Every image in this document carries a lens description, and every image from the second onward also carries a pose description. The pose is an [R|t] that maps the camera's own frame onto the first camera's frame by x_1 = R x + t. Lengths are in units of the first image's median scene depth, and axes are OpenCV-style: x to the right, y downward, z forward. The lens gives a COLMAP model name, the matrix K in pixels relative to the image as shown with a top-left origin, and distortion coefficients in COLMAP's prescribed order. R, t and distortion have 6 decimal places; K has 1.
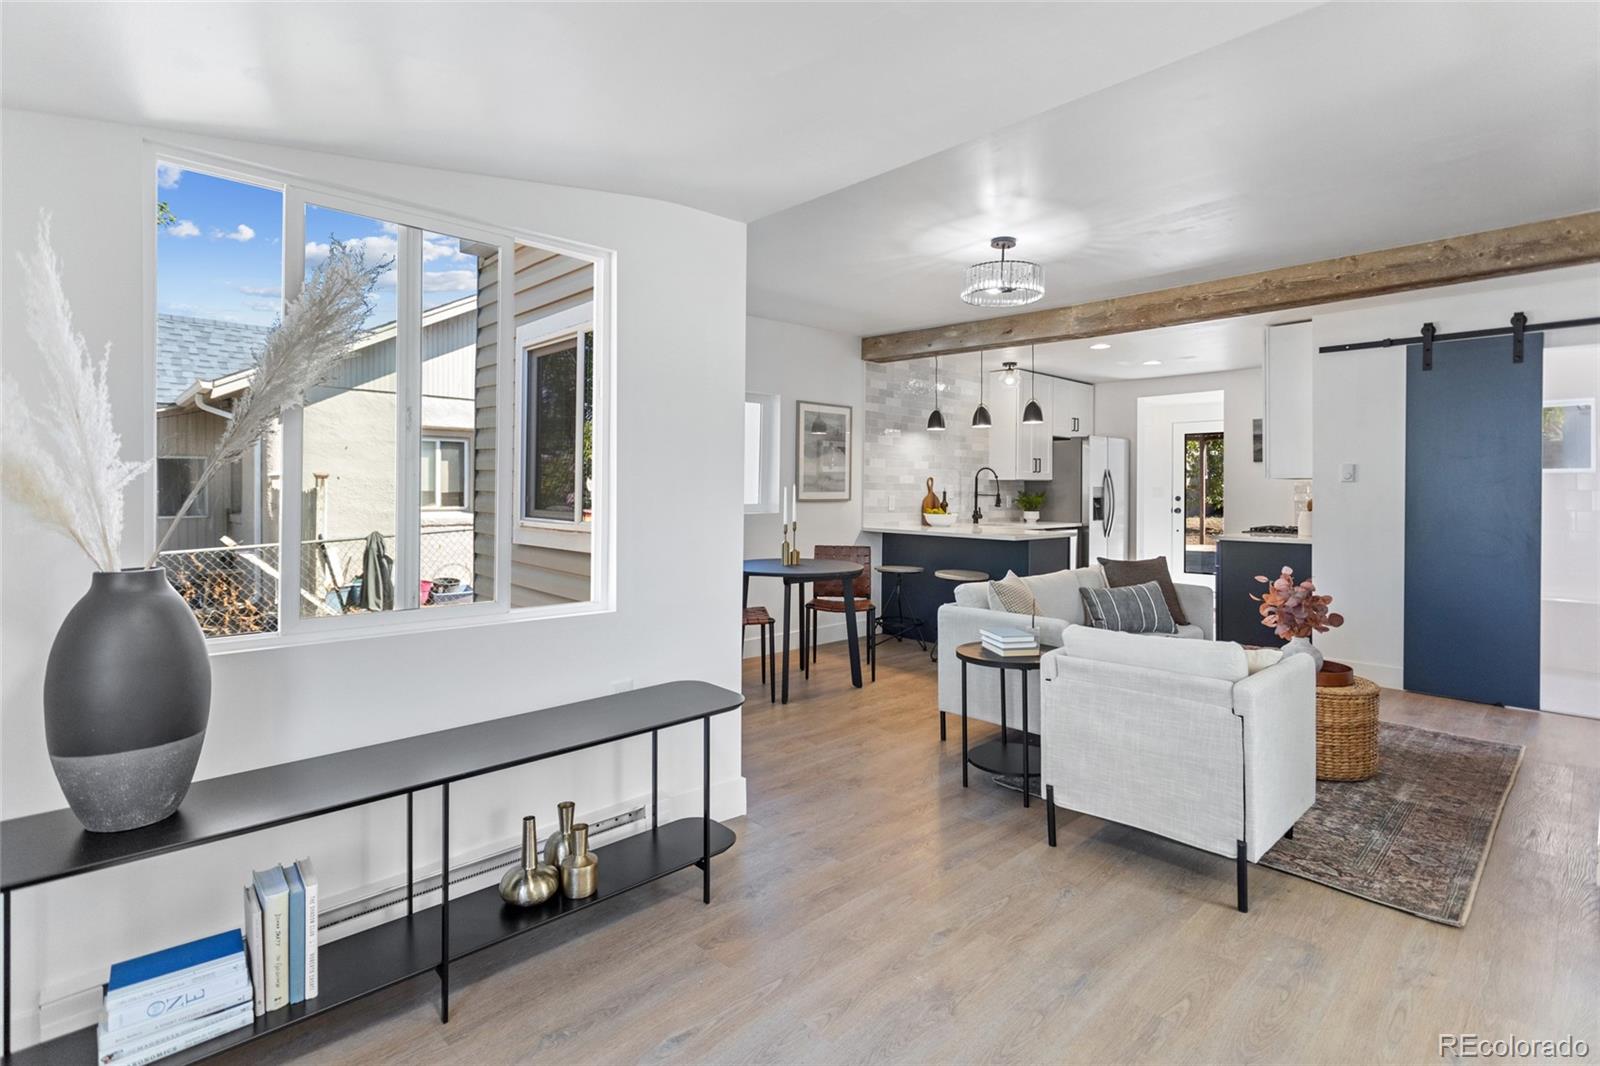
lens RADIAL K [[765.1, 0, 792.6], [0, 765.1, 483.2], [0, 0, 1]] dist [0.002668, 0.001450]
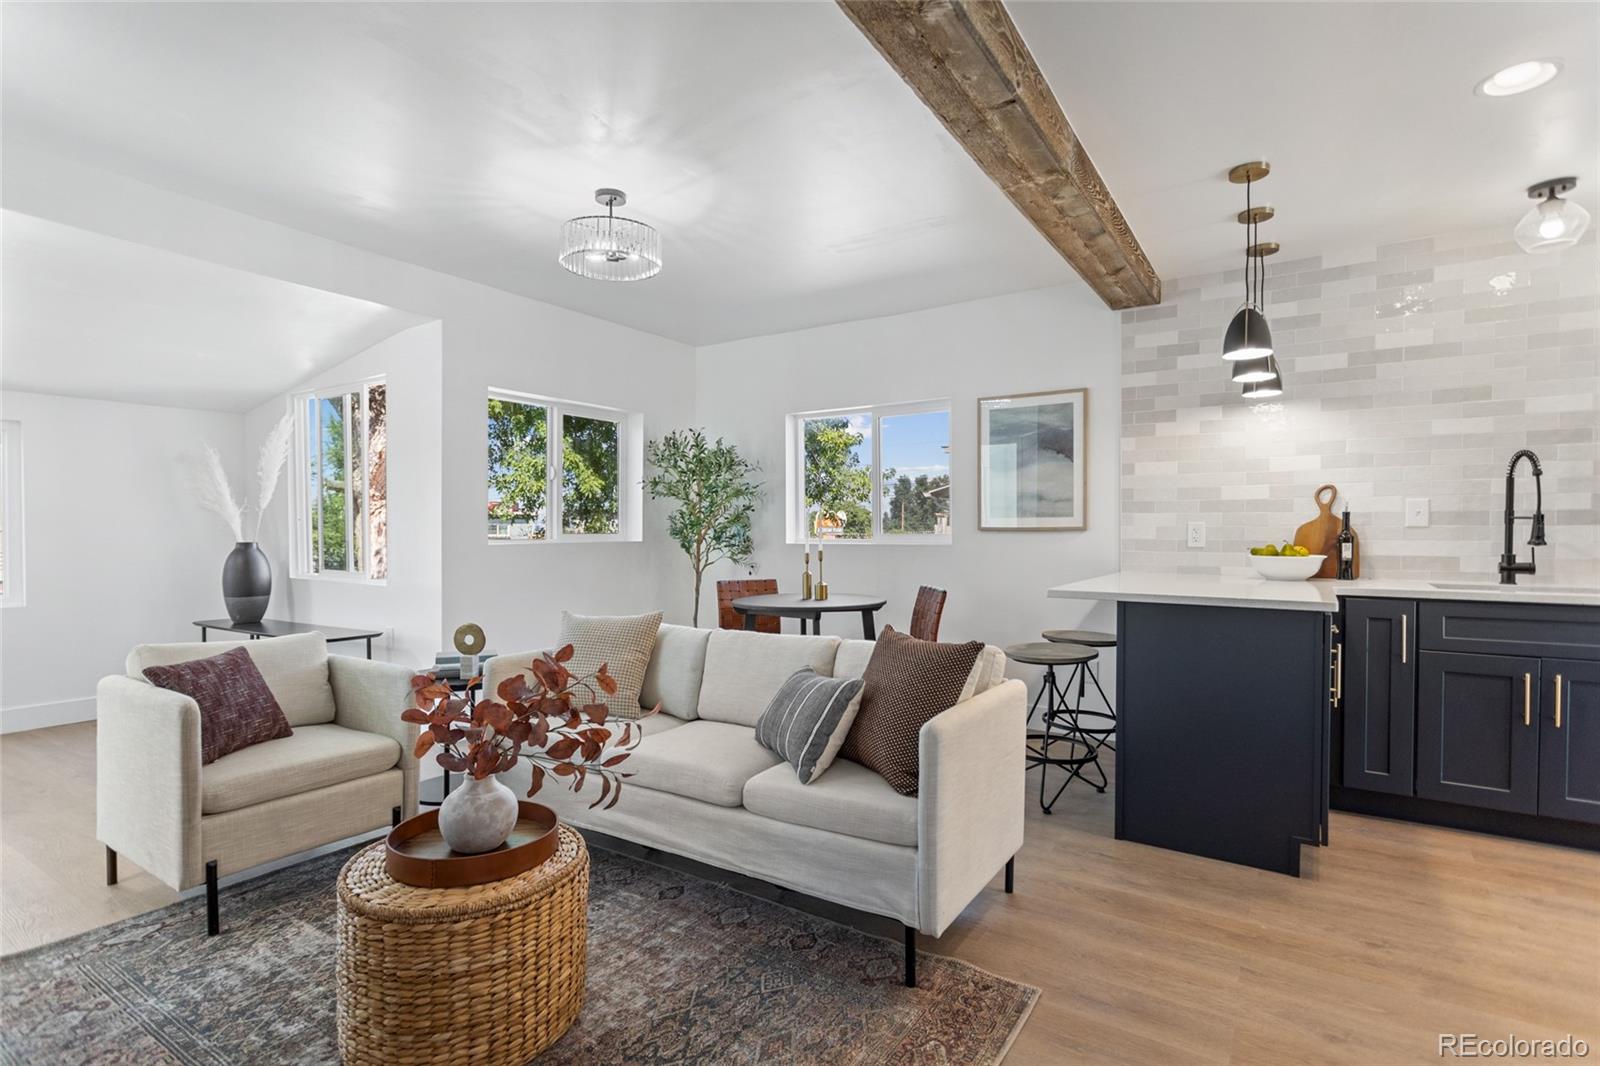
lens RADIAL K [[765.1, 0, 803.0], [0, 765.1, 544.4], [0, 0, 1]] dist [0.002668, 0.001450]
pose [[0.238298, 0.010940, -0.971130, 0.637843], [0.009056, 0.999868, 0.013486, 0.023344], [0.971150, -0.012009, 0.238167, 0.576807]]
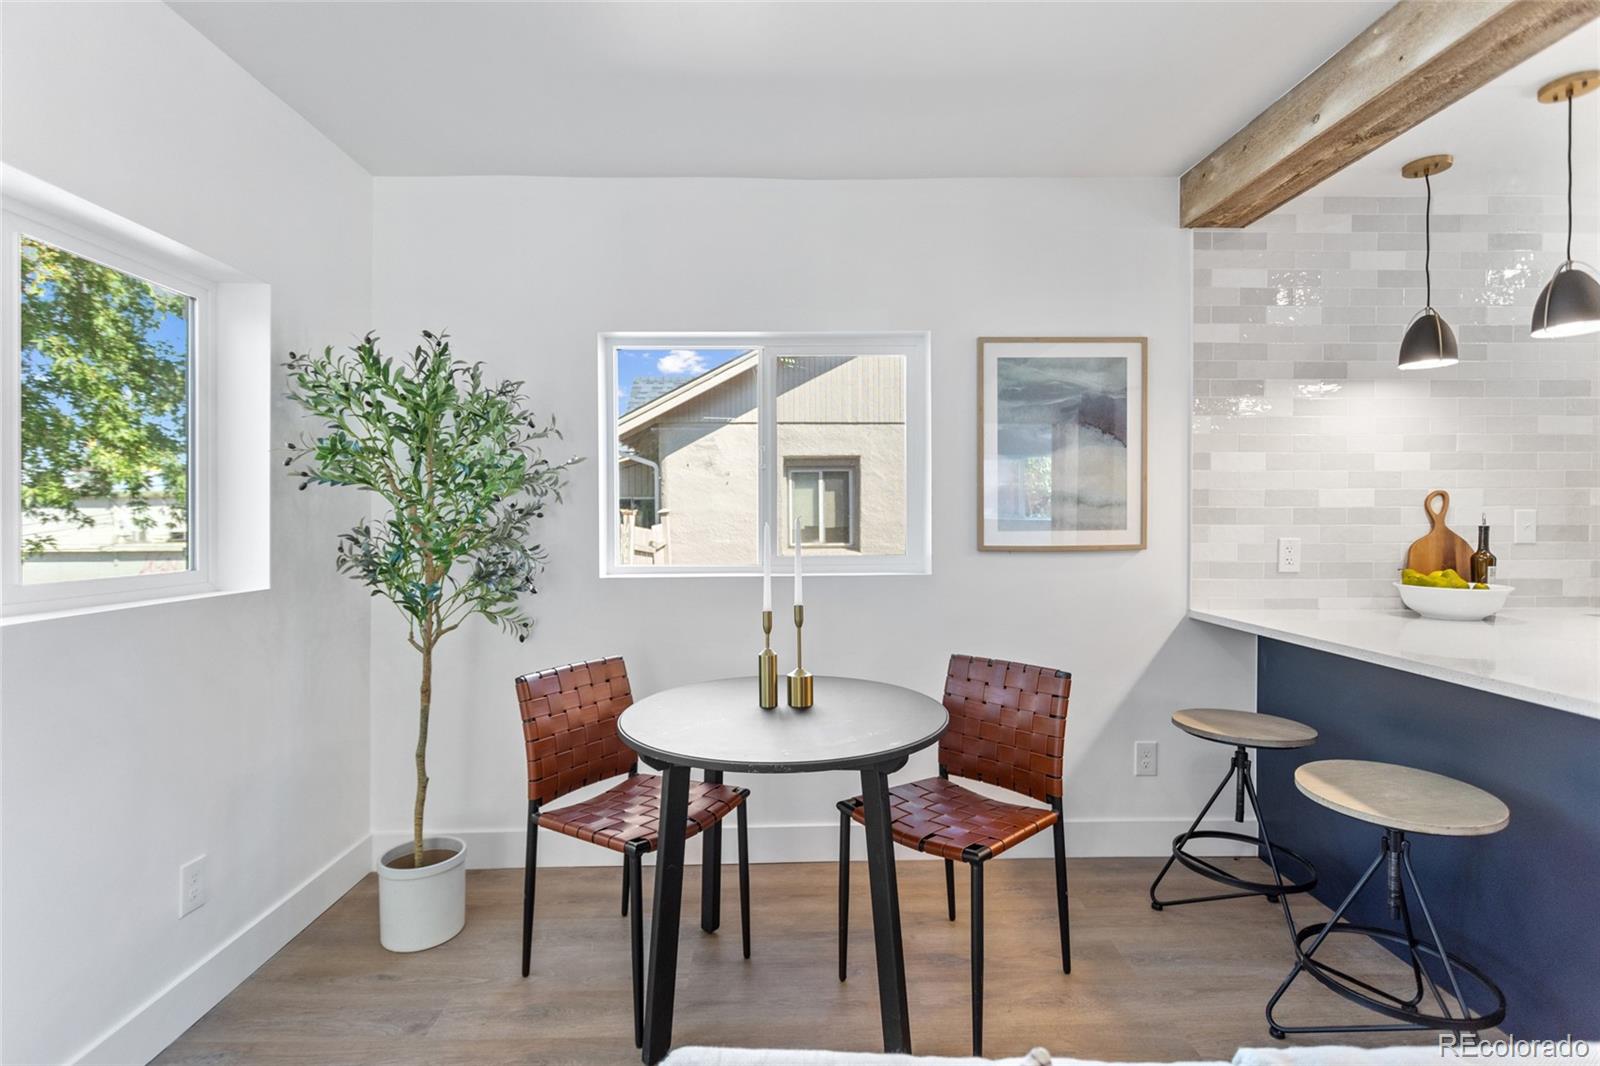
lens RADIAL K [[765.1, 0, 797.8], [0, 765.1, 527.2], [0, 0, 1]] dist [0.002668, 0.001450]
pose [[0.739716, -0.003974, -0.672907, 0.216972], [0.015634, 0.999814, 0.011281, 0.001655], [0.672737, -0.018865, 0.739641, 0.512154]]
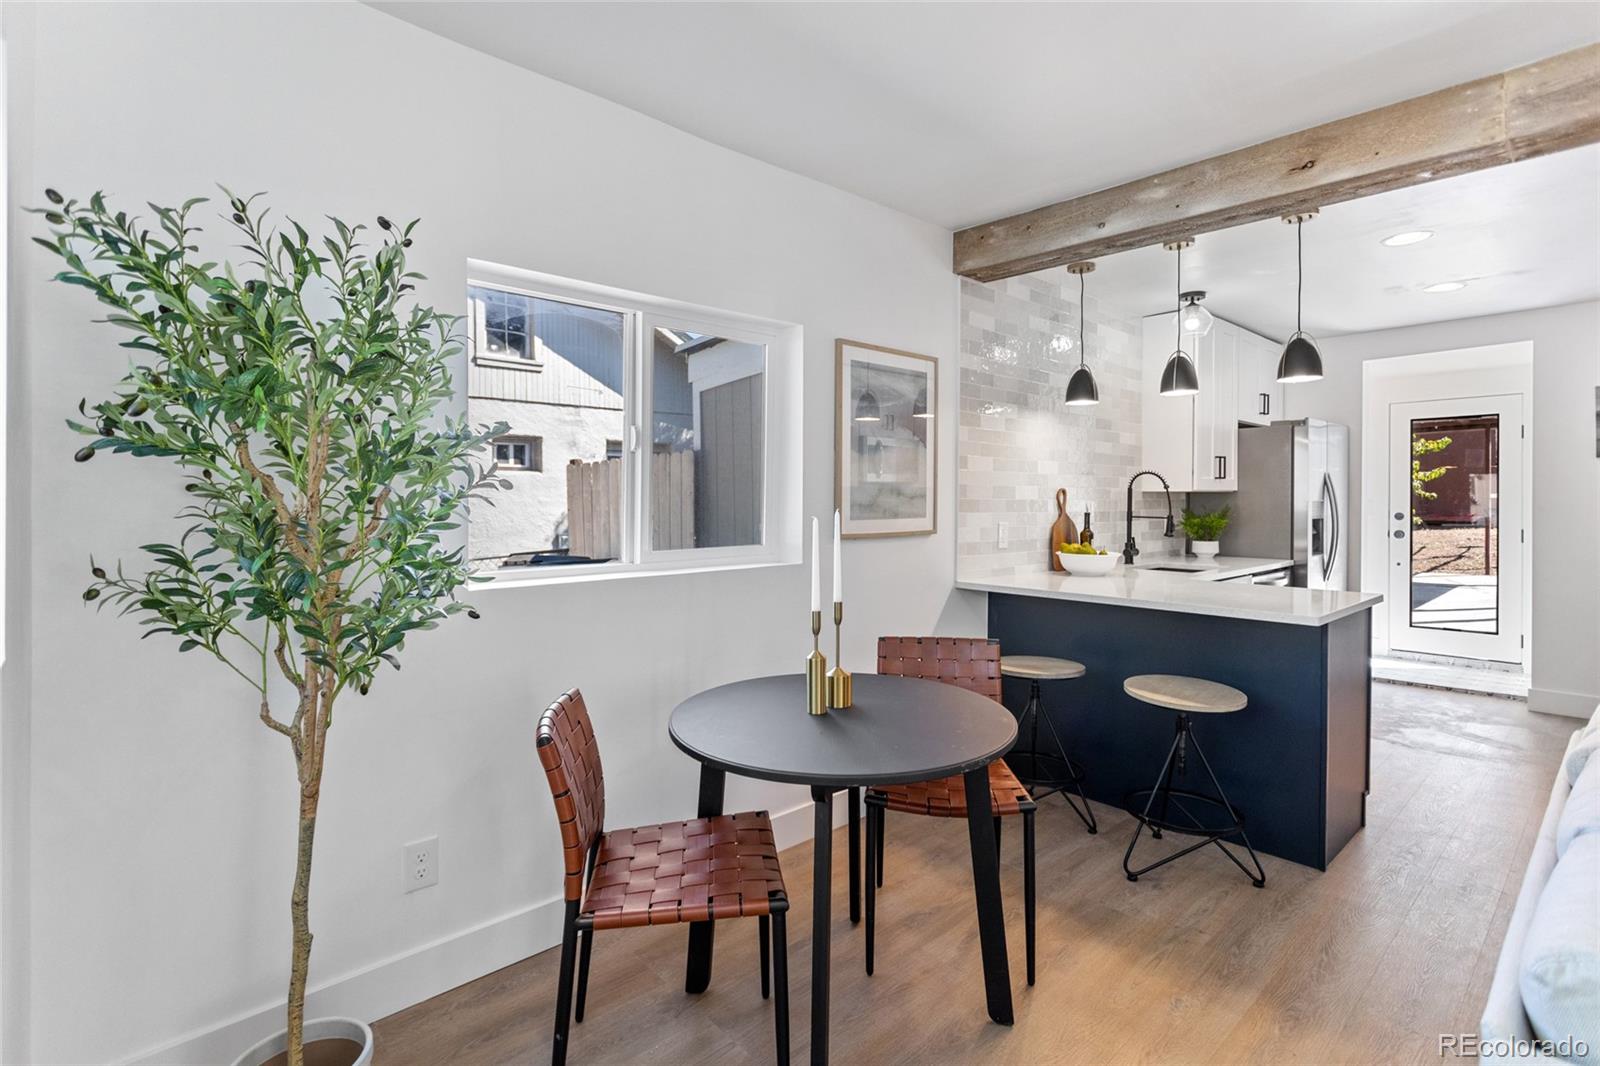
lens RADIAL K [[765.1, 0, 812.1], [0, 765.1, 510.1], [0, 0, 1]] dist [0.002668, 0.001450]
pose [[0.999879, -0.008509, -0.012988, -0.004063], [0.008780, 0.999742, 0.020956, -0.005537], [0.012806, -0.021068, 0.999696, 0.442048]]
